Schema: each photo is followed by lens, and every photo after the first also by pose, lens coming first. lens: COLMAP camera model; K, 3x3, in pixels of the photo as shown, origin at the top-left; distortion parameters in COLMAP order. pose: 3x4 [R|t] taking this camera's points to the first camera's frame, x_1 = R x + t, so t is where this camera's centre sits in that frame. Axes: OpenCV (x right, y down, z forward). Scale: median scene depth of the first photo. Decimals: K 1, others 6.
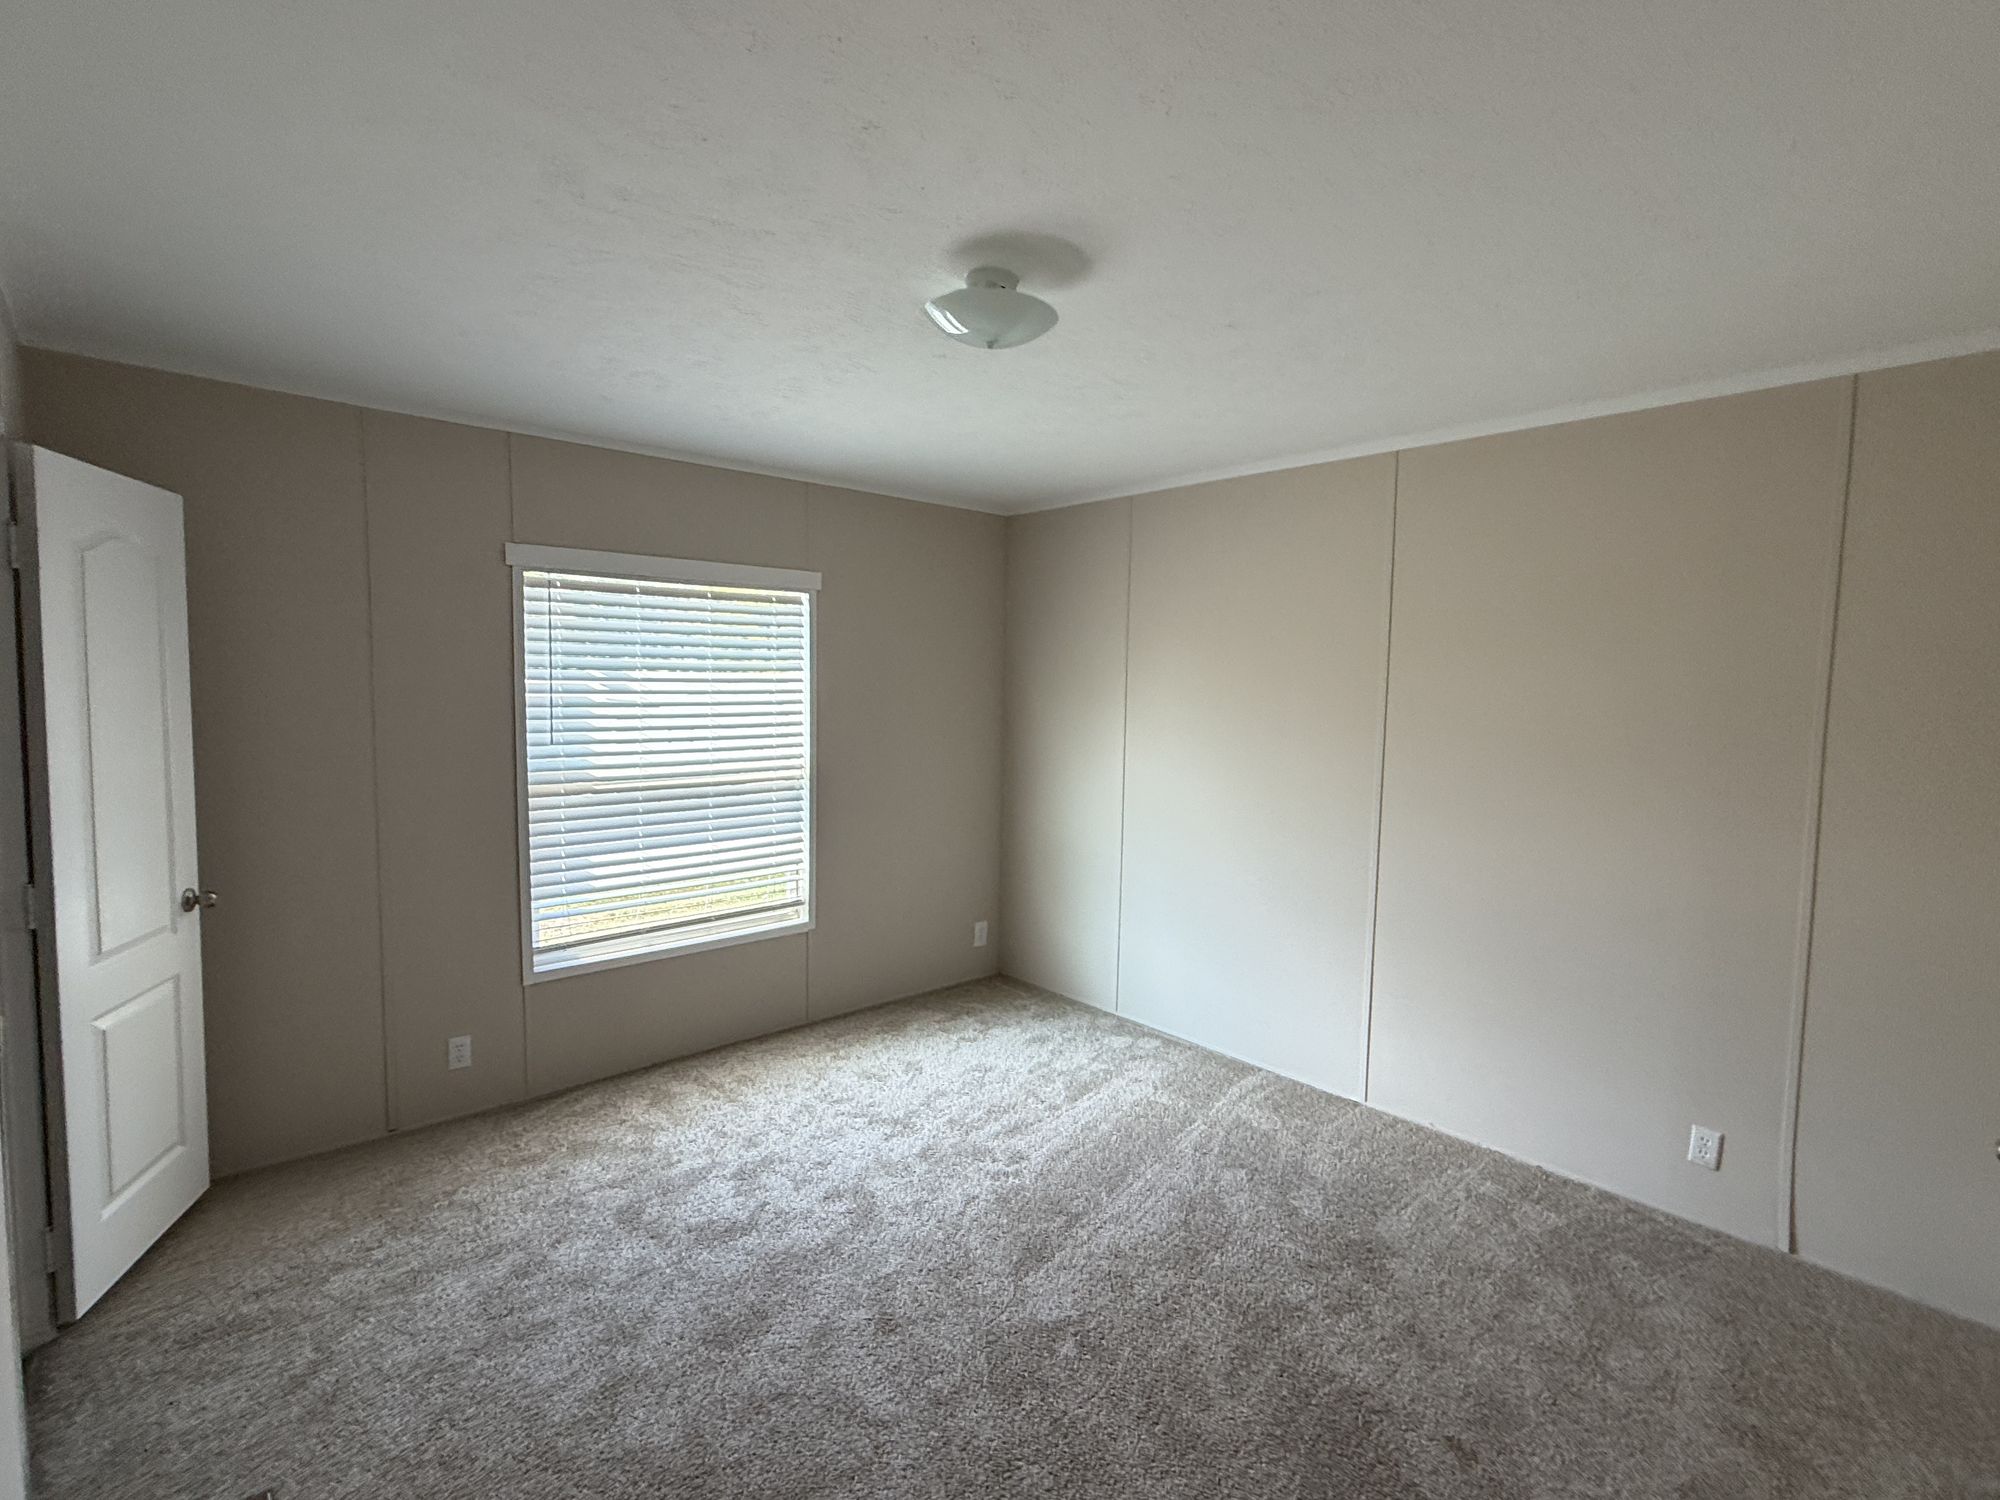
lens RADIAL K [[927.1, 0, 1000.0], [0, 927.1, 750.0], [0, 0, 1]] dist [0.002573, 0.001161]
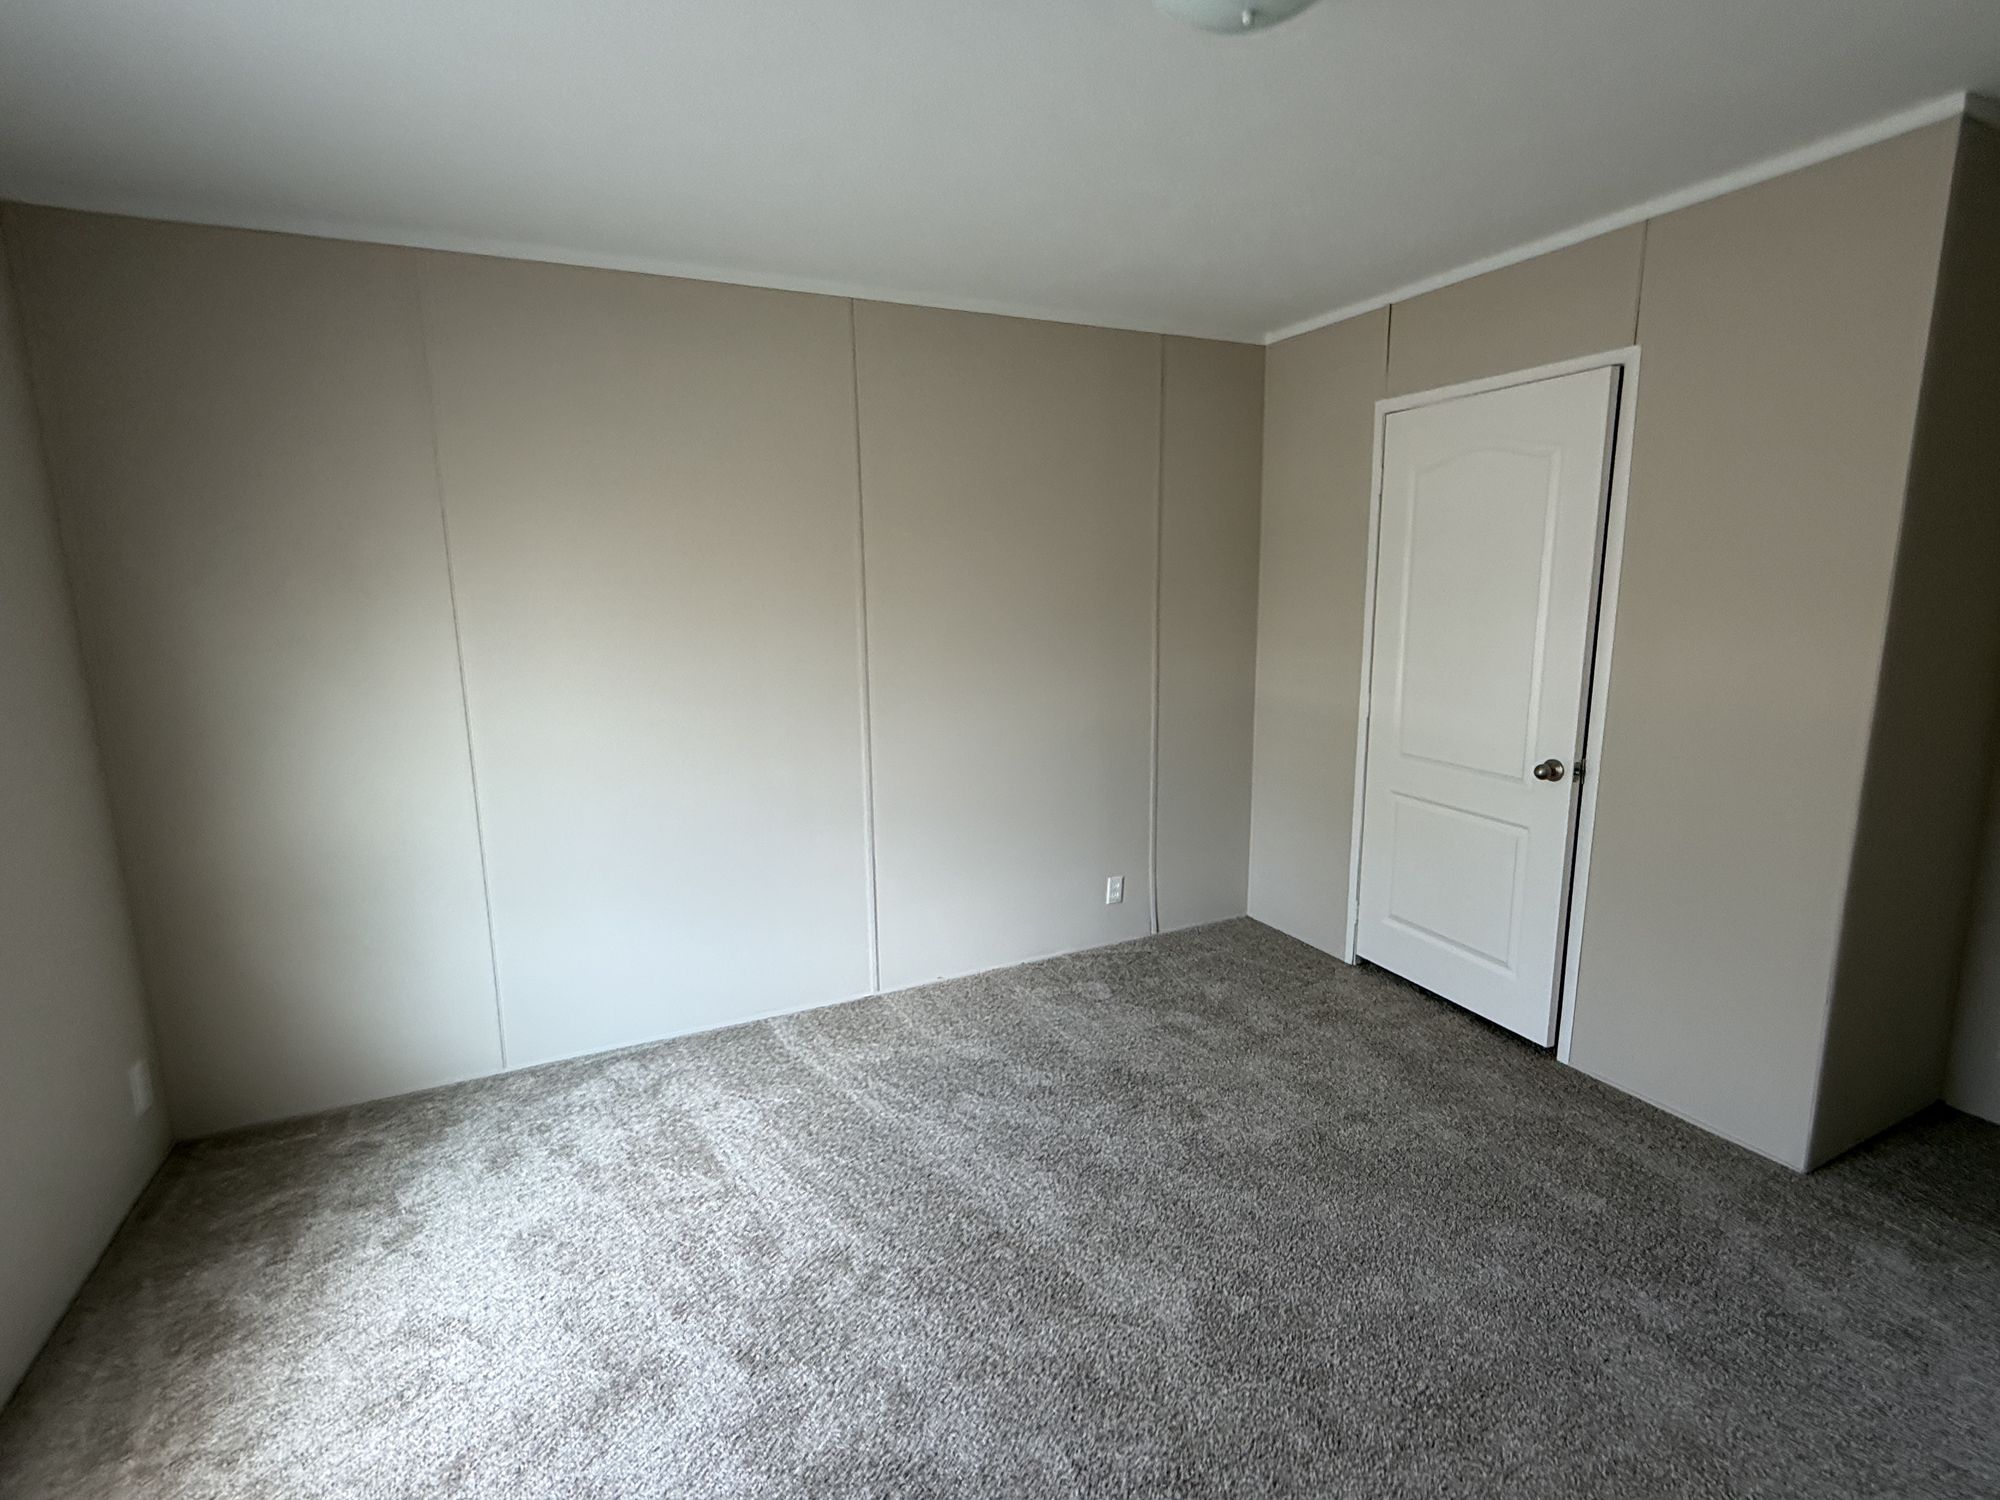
lens RADIAL K [[927.1, 0, 1000.0], [0, 927.1, 750.0], [0, 0, 1]] dist [0.002573, 0.001161]
pose [[0.308268, -0.198664, 0.930324, -0.462813], [0.098266, 0.979370, 0.176576, -0.036715], [-0.946211, 0.036986, 0.321430, 0.587091]]
